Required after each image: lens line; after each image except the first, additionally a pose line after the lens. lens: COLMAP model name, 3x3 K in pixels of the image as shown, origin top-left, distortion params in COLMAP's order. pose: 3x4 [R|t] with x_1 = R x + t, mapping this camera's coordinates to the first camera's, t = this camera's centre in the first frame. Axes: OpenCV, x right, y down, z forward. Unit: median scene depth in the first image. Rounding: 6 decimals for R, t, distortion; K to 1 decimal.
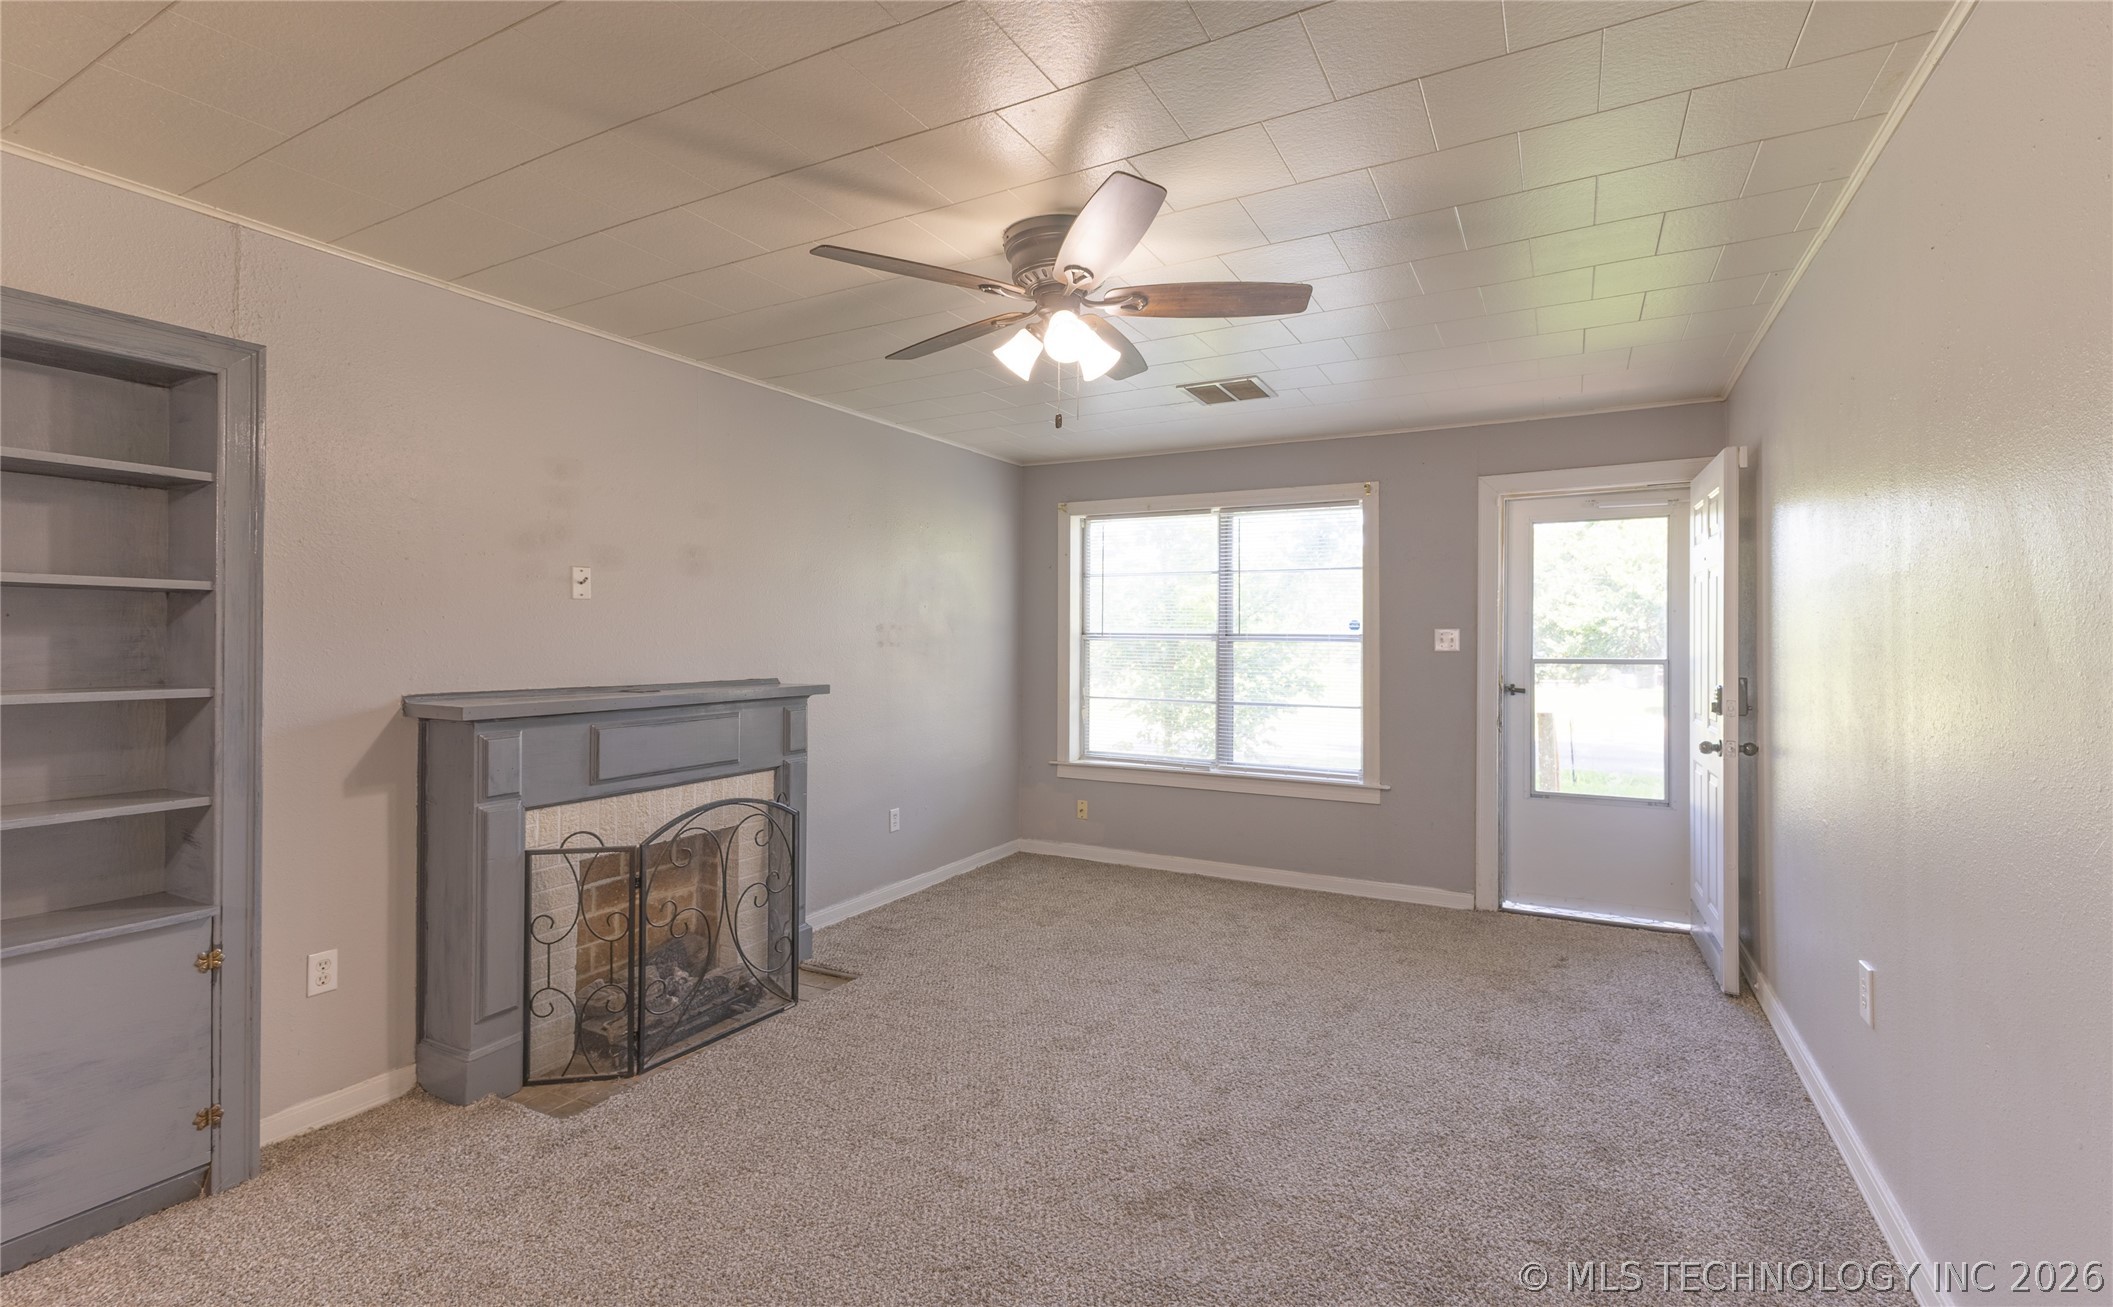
lens RADIAL K [[922.6, 0, 1041.9], [0, 922.6, 644.0], [0, 0, 1]] dist [0.001318, 0.000213]
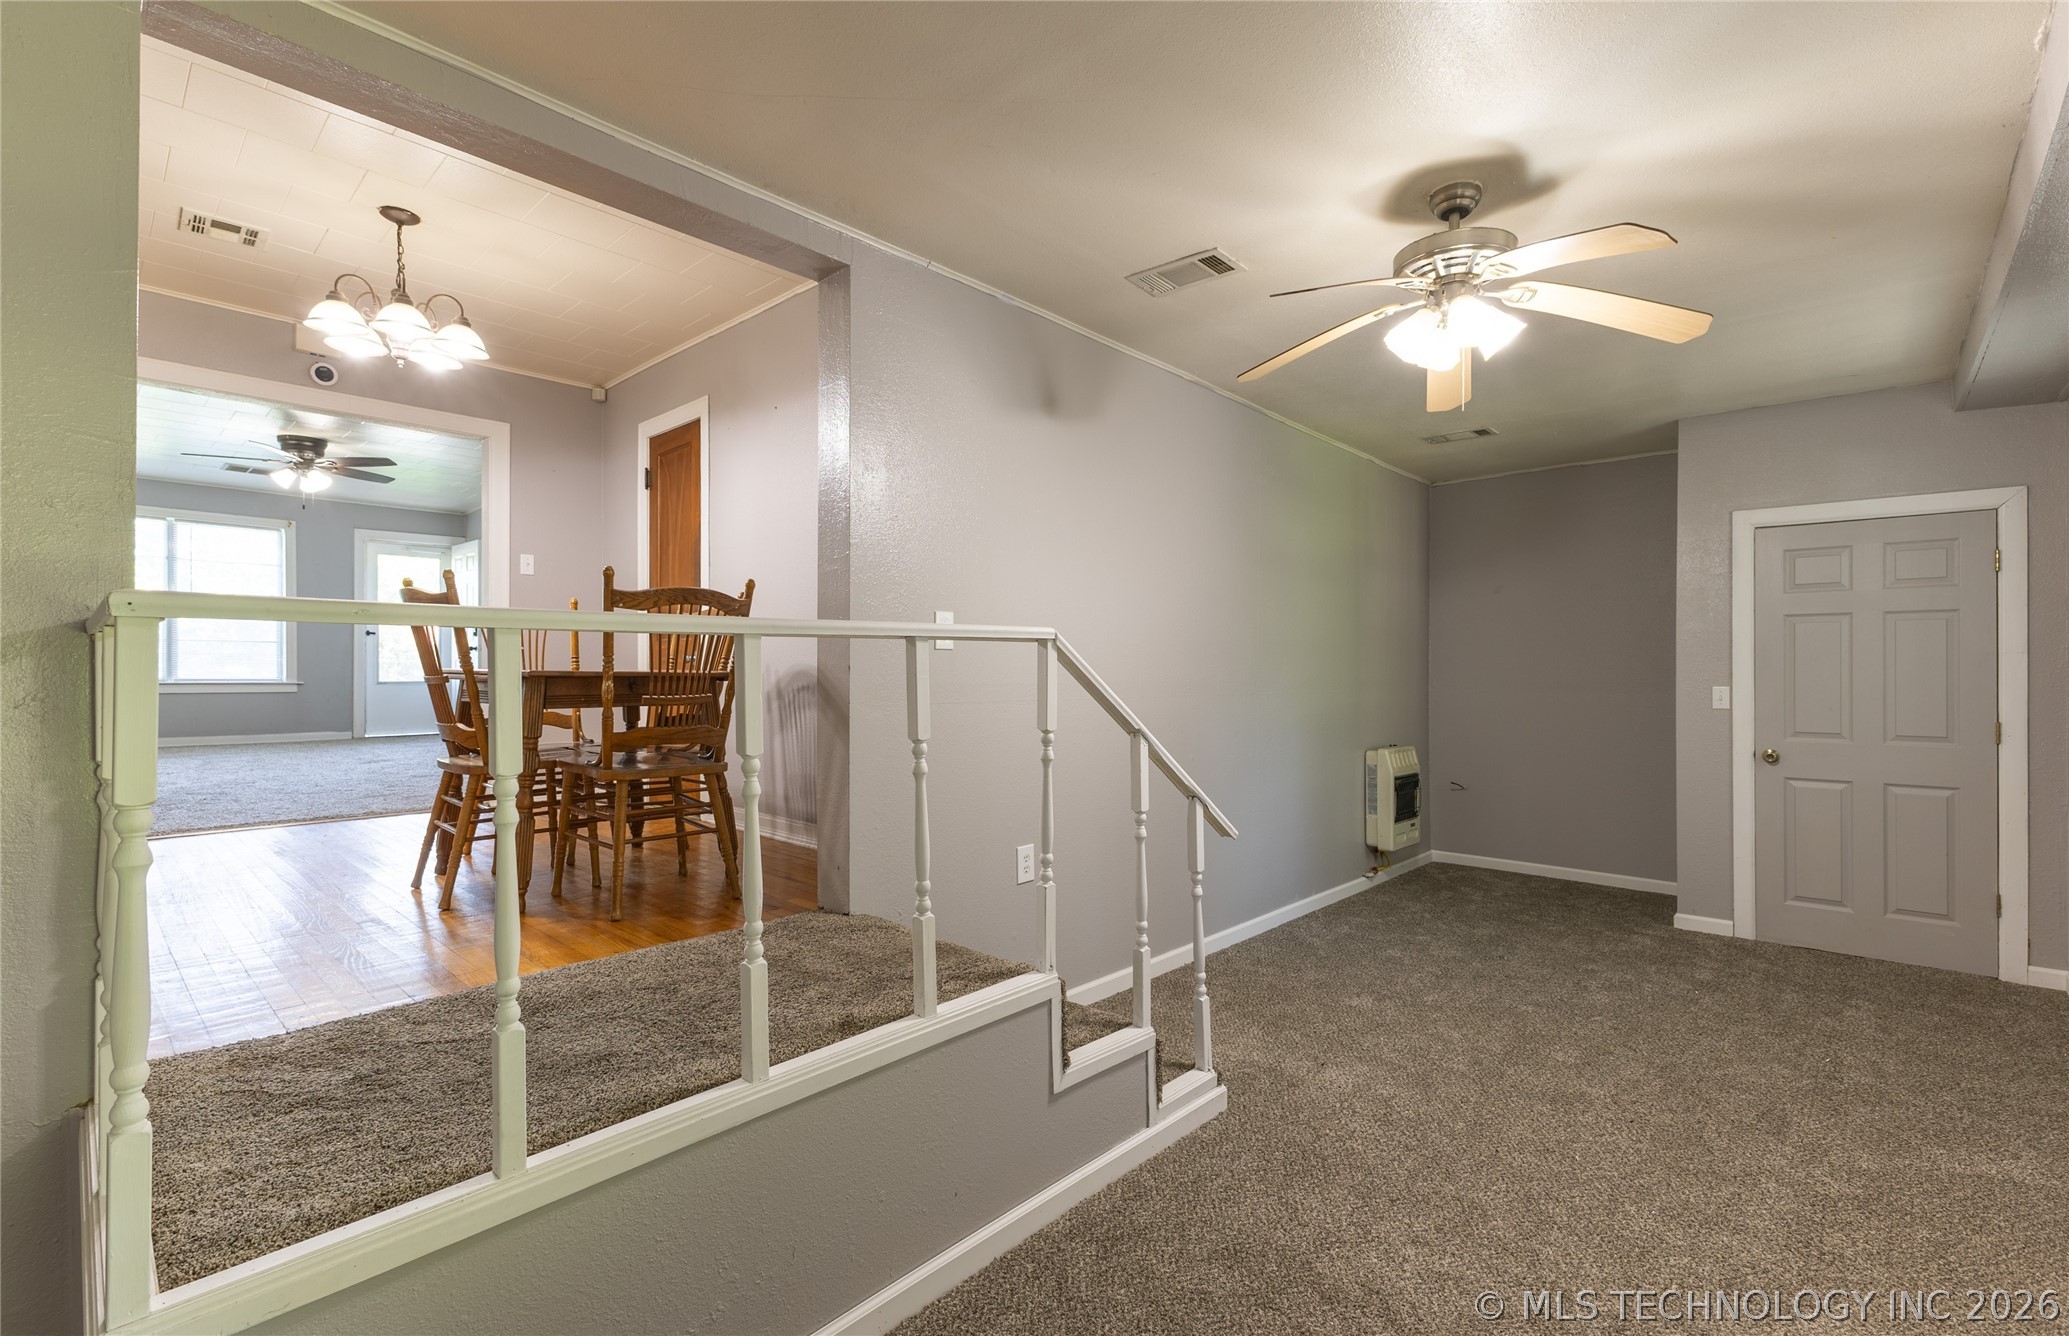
lens RADIAL K [[893.5, 0, 1031.7], [0, 893.5, 671.1], [0, 0, 1]] dist [0.000490, -0.000070]
pose [[0.242853, -0.006819, 0.970039, -1.517957], [0.000529, 0.999976, 0.006897, 0.172159], [-0.970063, -0.001162, 0.242851, -1.314235]]
